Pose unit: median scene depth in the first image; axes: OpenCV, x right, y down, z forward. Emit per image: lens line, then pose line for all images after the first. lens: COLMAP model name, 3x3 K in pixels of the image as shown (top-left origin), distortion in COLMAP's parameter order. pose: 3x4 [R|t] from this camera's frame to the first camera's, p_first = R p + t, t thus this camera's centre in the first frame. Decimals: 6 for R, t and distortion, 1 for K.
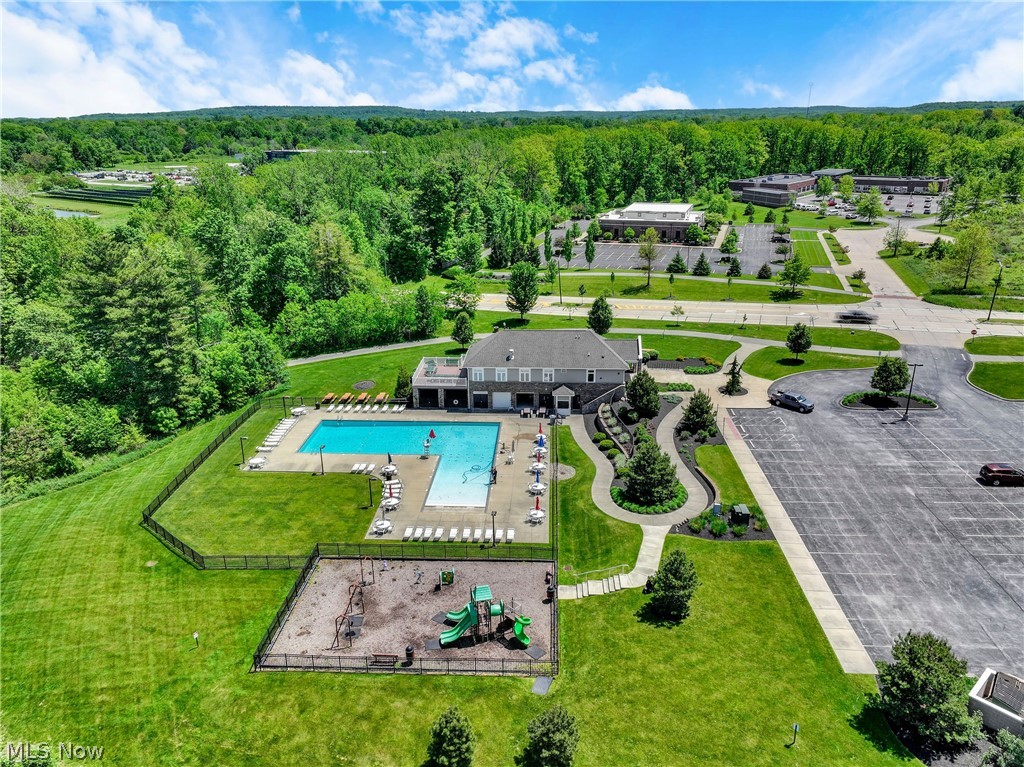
lens RADIAL K [[717.5, 0, 512.0], [0, 717.5, 384.0], [0, 0, 1]] dist [-0.004014, 0.020076]
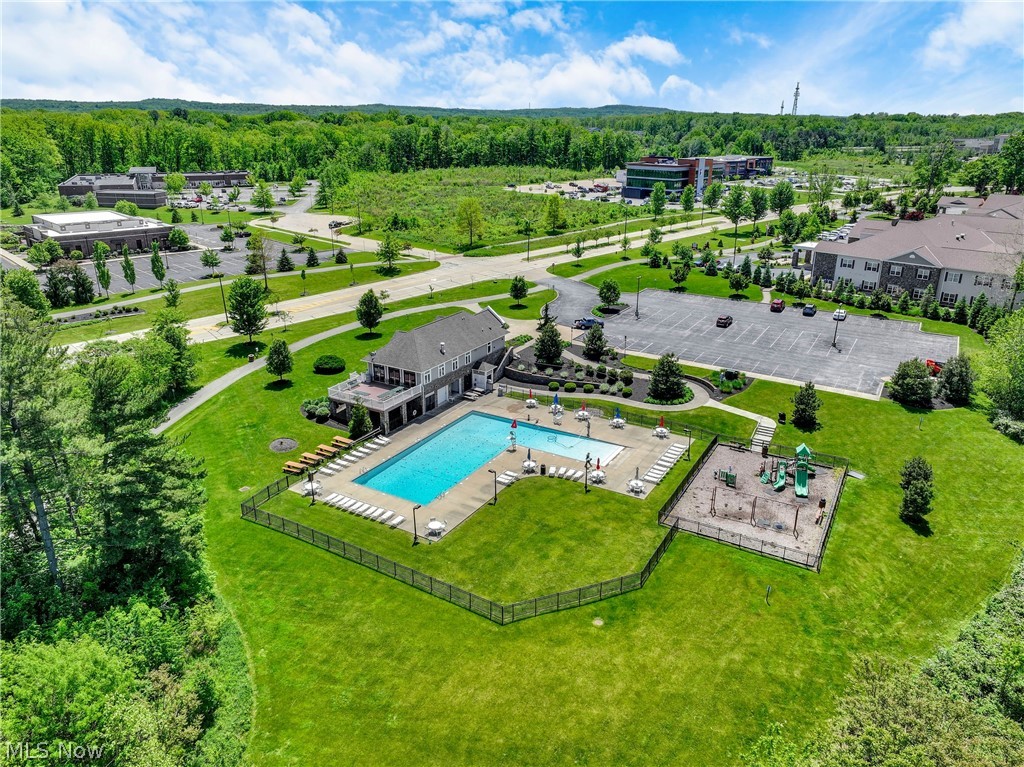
lens RADIAL K [[717.5, 0, 514.6], [0, 717.5, 387.2], [0, 0, 1]] dist [-0.004014, 0.020076]
pose [[0.460098, -0.299157, 0.835952, -0.804079], [0.294571, 0.939631, 0.174131, -0.133013], [-0.837578, 0.166130, 0.520445, 0.397796]]
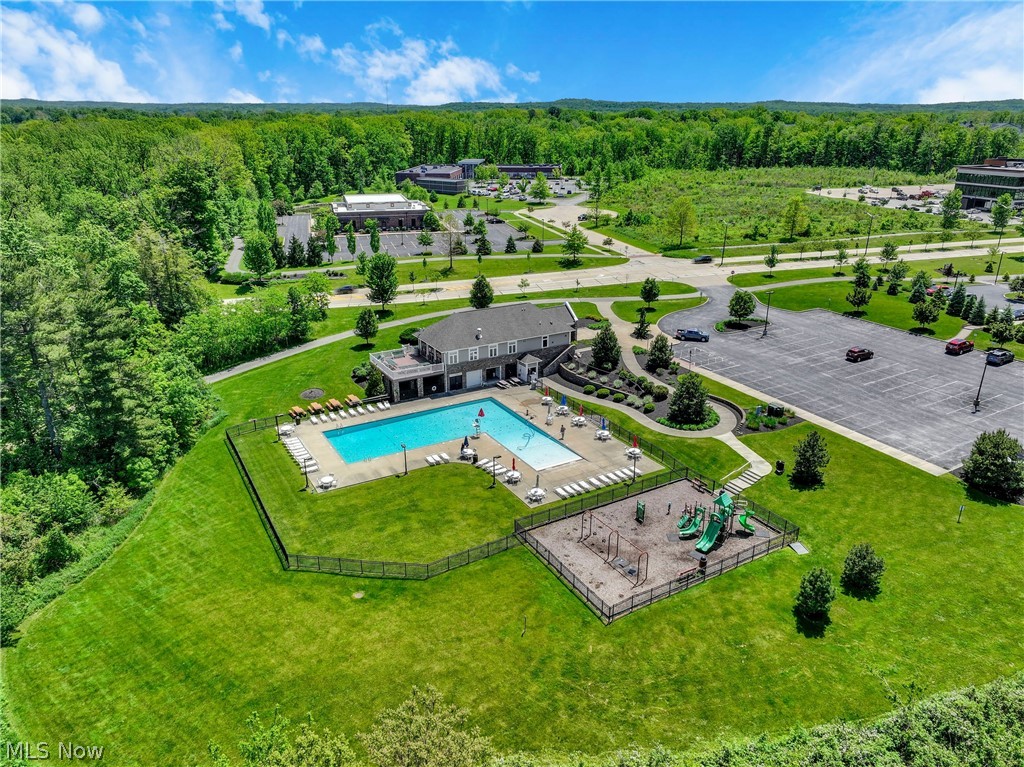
lens RADIAL K [[717.5, 0, 512.4], [0, 717.5, 387.8], [0, 0, 1]] dist [-0.004014, 0.020076]
pose [[0.835906, -0.185471, 0.516586, -0.513771], [0.179918, 0.981766, 0.061355, -0.017979], [-0.518546, 0.041656, 0.854034, 0.079189]]
